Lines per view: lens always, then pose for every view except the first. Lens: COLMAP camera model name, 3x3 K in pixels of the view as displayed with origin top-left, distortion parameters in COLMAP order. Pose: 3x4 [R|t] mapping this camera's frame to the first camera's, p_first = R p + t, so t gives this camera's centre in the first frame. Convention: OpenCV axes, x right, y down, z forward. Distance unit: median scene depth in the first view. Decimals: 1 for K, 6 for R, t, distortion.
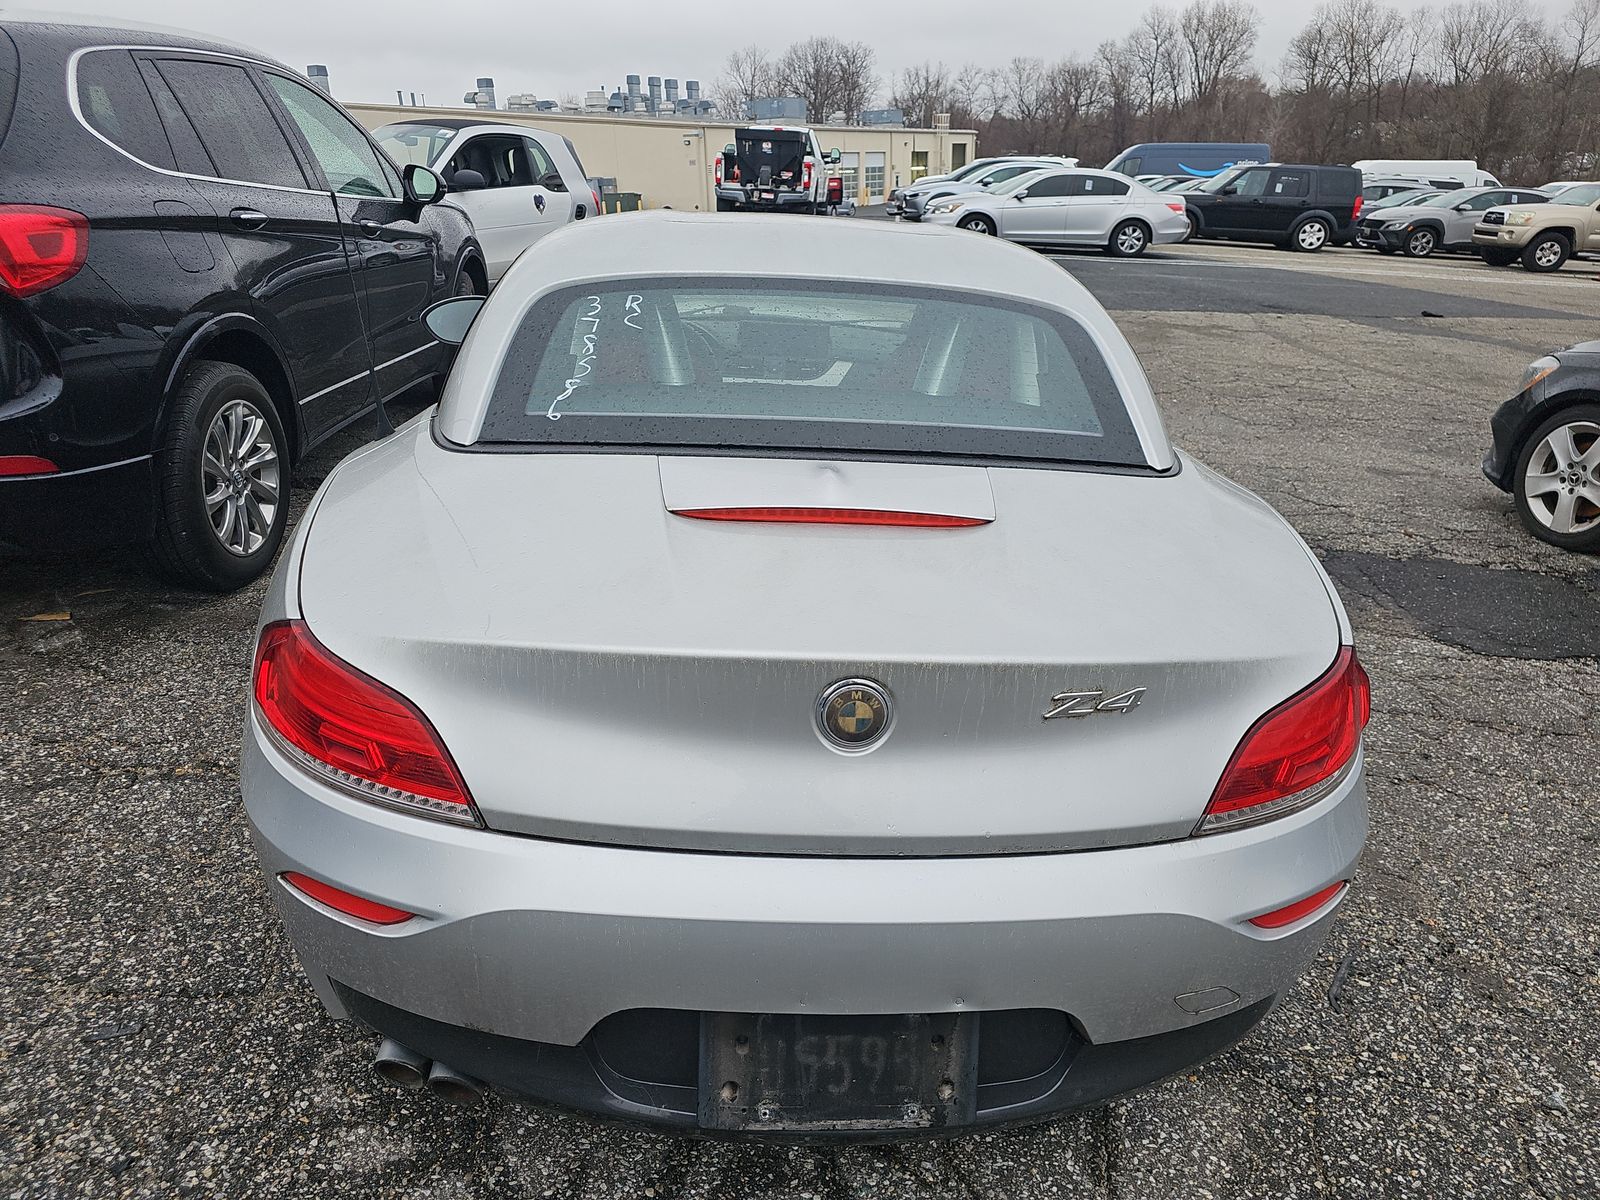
lens RADIAL K [[1050.6, 0, 800.0], [0, 1050.6, 600.0], [0, 0, 1]] dist [0.033856, -0.024034]
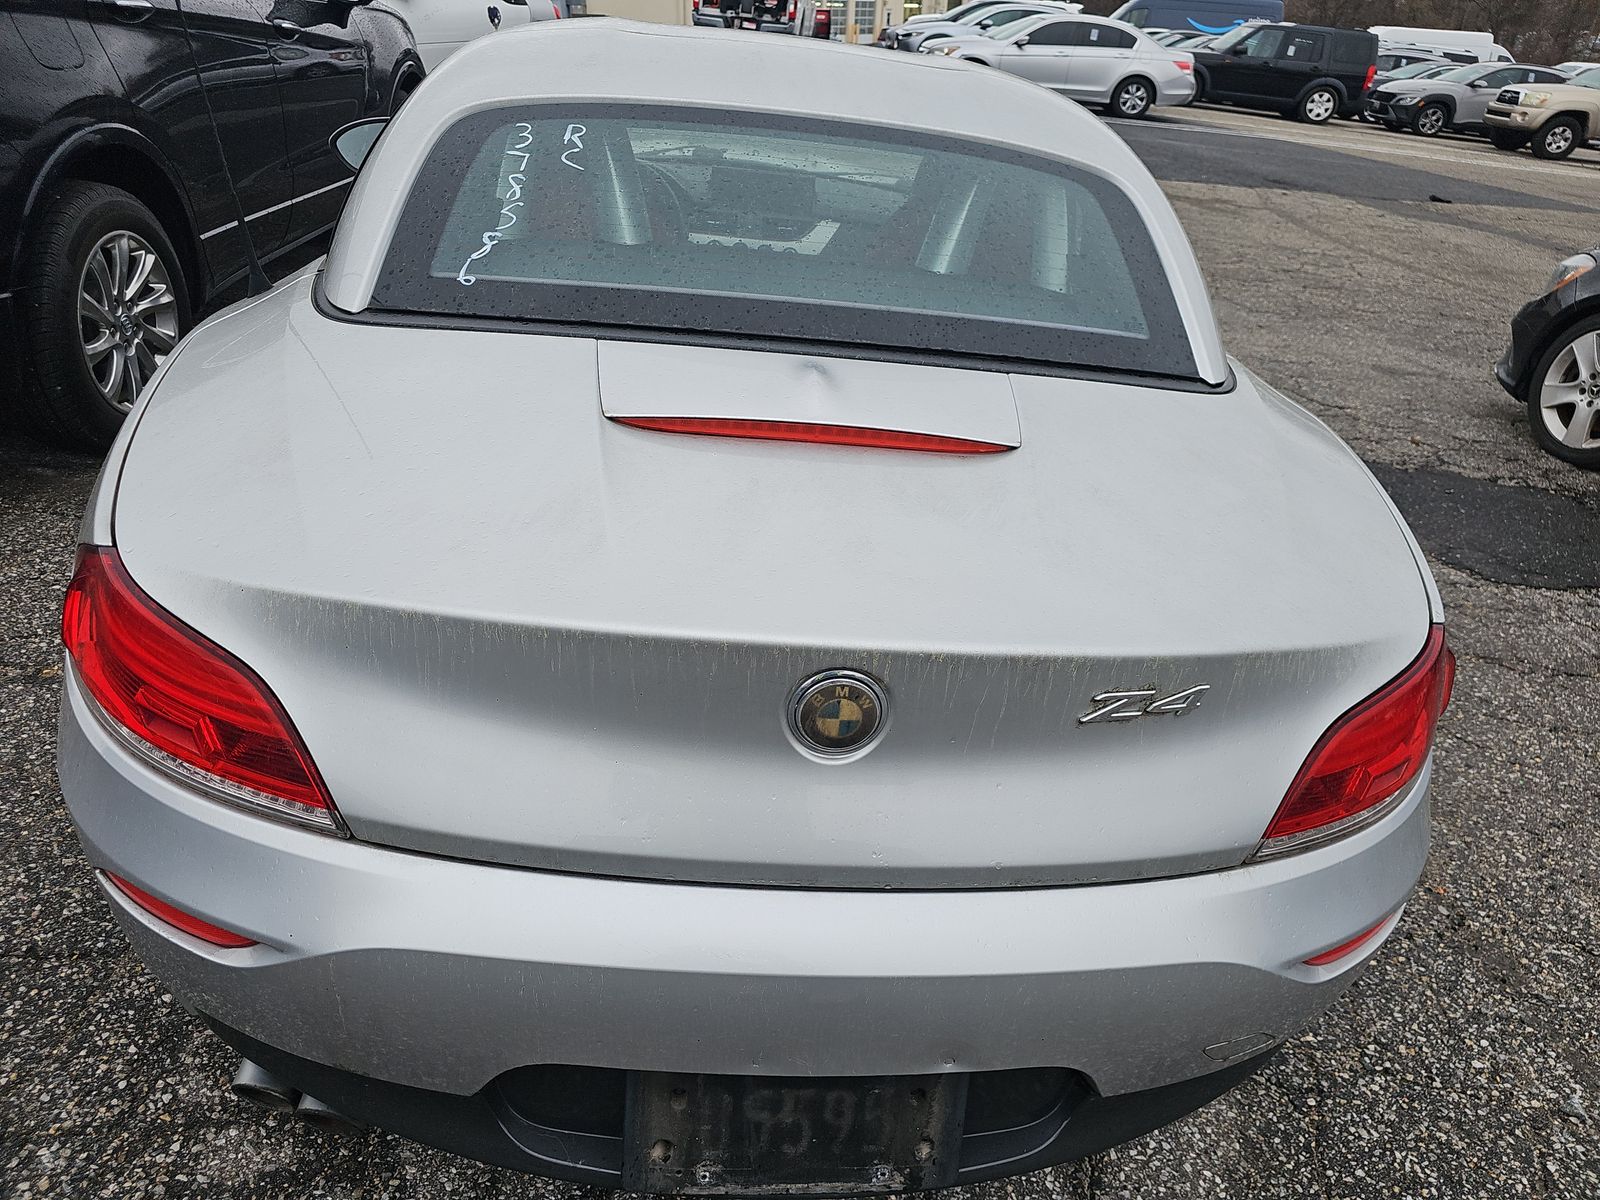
lens RADIAL K [[1056.2, 0, 803.5], [0, 1056.2, 606.5], [0, 0, 1]] dist [0.018035, -0.008159]
pose [[0.998482, 0.038517, 0.039372, -0.003490], [-0.043353, 0.990510, 0.130425, -0.038629], [-0.033975, -0.131934, 0.990676, 0.144057]]
